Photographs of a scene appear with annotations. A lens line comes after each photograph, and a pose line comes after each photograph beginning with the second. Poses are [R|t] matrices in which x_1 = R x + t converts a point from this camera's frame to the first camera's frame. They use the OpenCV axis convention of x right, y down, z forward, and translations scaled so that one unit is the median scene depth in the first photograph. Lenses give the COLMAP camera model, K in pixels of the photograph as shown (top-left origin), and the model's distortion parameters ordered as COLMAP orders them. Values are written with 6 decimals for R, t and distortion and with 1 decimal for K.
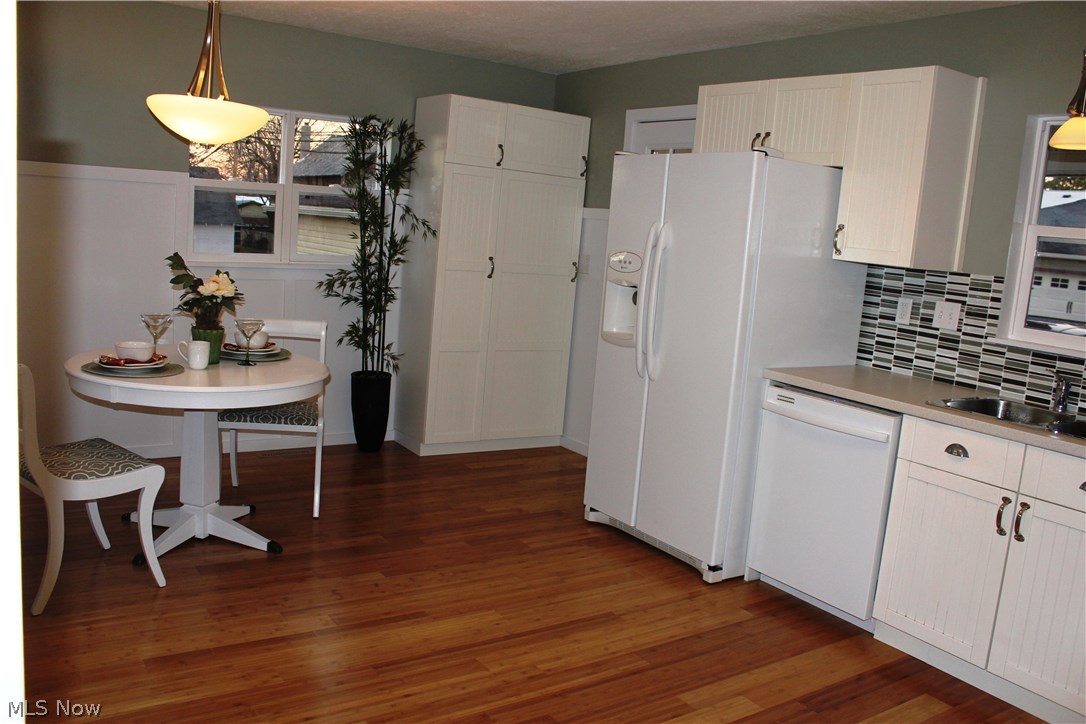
lens RADIAL K [[914.4, 0, 547.0], [0, 914.4, 359.0], [0, 0, 1]] dist [-0.167202, 0.162039]
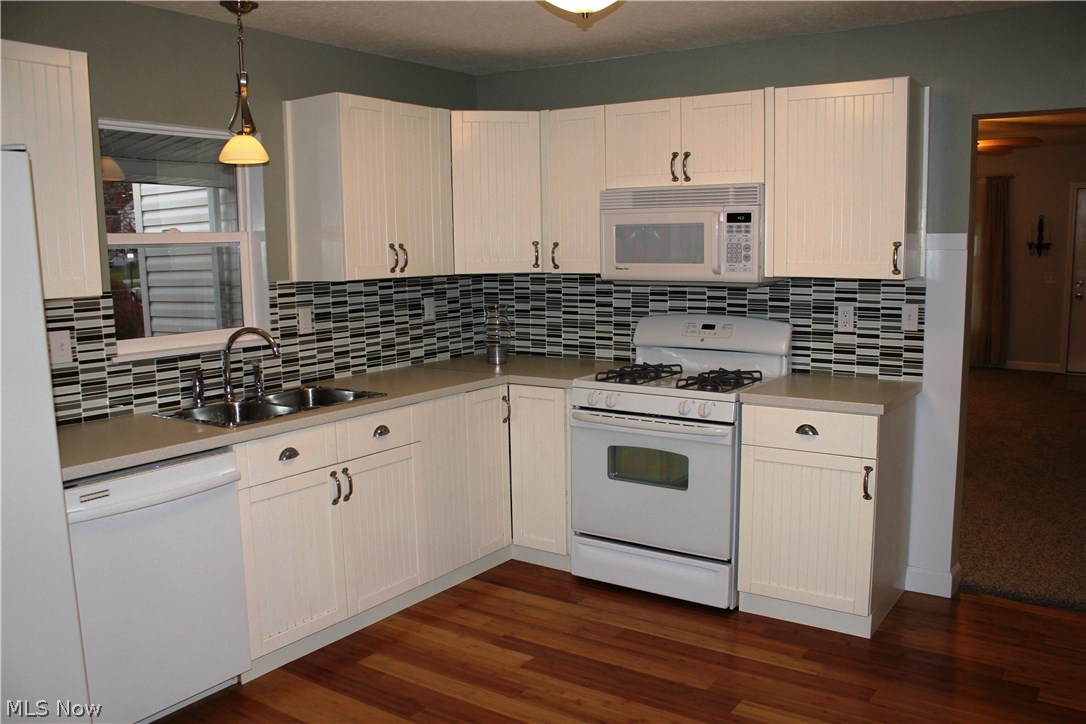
lens RADIAL K [[920.5, 0, 544.9], [0, 920.5, 366.2], [0, 0, 1]] dist [-0.165003, 0.159794]
pose [[-0.360024, -0.197434, 0.911813, -0.509647], [0.129712, 0.957265, 0.258492, -0.197983], [-0.923882, 0.211336, -0.319029, 0.882161]]
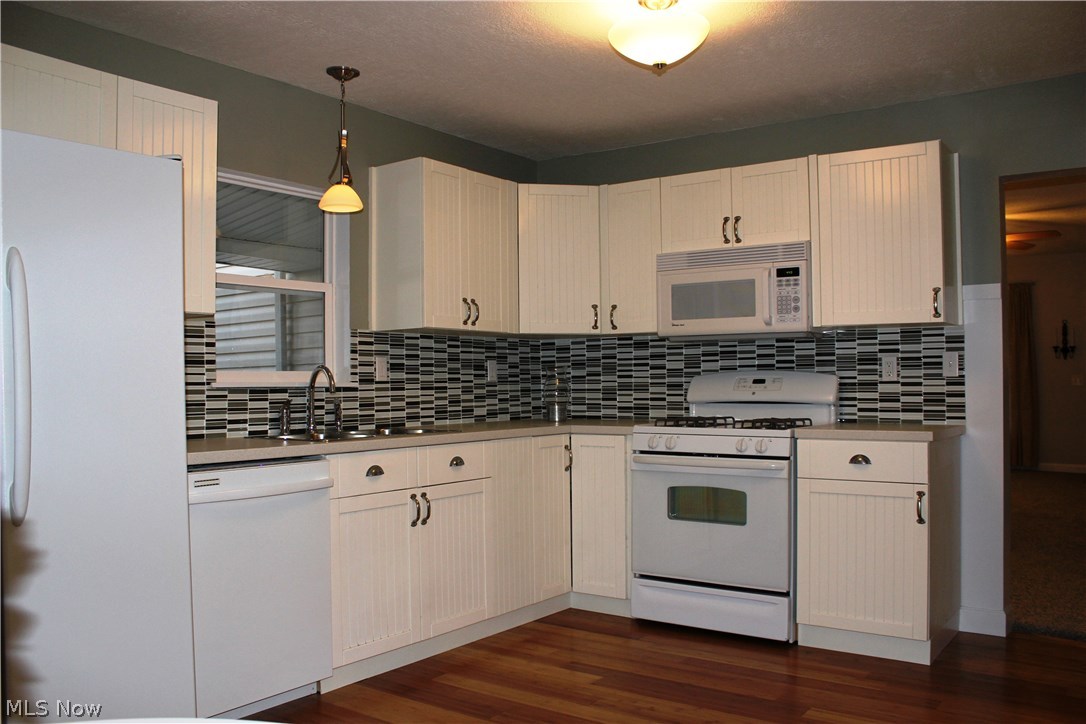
lens RADIAL K [[920.5, 0, 544.9], [0, 920.5, 366.2], [0, 0, 1]] dist [-0.165003, 0.159794]
pose [[-0.337983, -0.060237, 0.939223, -0.572000], [0.126046, 0.986062, 0.108599, -0.105457], [-0.932674, 0.155089, -0.325679, 0.977723]]
